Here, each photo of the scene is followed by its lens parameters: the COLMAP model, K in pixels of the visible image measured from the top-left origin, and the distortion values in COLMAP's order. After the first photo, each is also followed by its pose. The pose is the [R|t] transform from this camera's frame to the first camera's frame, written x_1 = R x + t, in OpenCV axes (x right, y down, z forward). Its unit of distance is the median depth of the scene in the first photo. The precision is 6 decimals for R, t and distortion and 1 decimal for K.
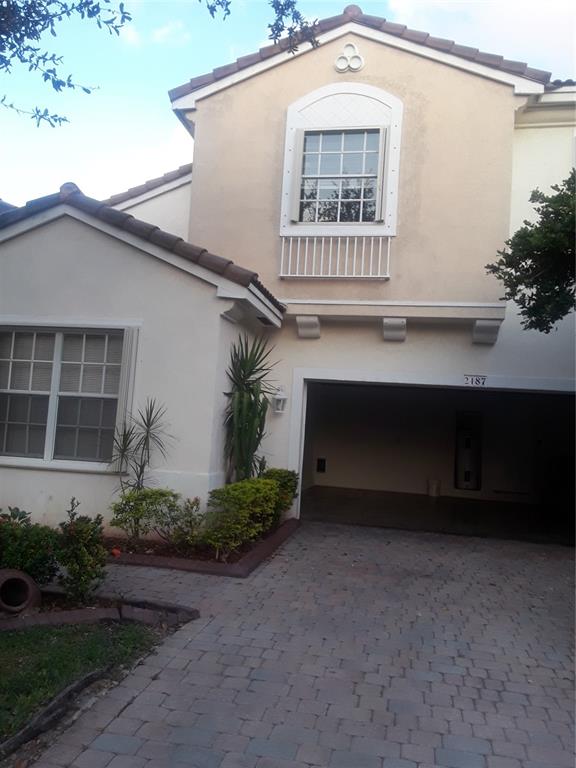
lens RADIAL K [[627.1, 0, 284.7], [0, 627.1, 384.5], [0, 0, 1]] dist [0.131237, -0.224811]
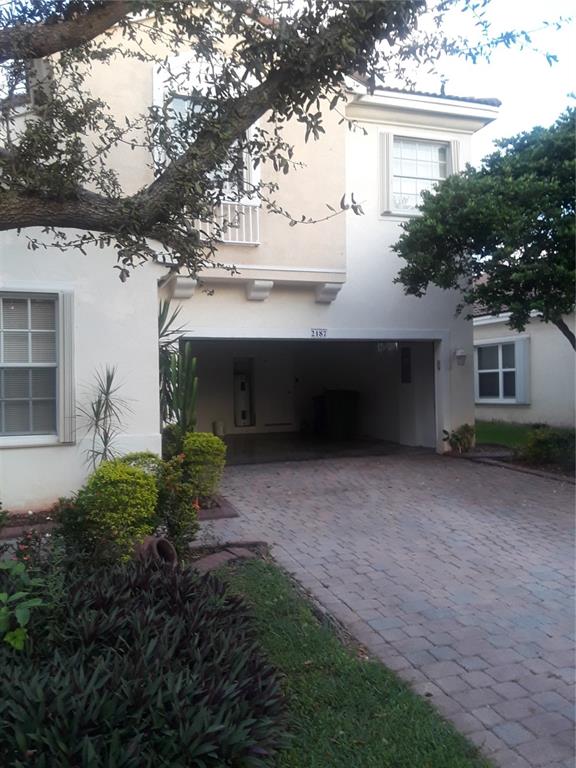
lens RADIAL K [[627.1, 0, 284.7], [0, 627.1, 384.5], [0, 0, 1]] dist [0.131237, -0.224811]
pose [[0.861506, -0.078044, 0.501714, -0.435838], [0.034664, 0.994851, 0.095233, -0.030138], [-0.506563, -0.064653, 0.859775, -0.006105]]
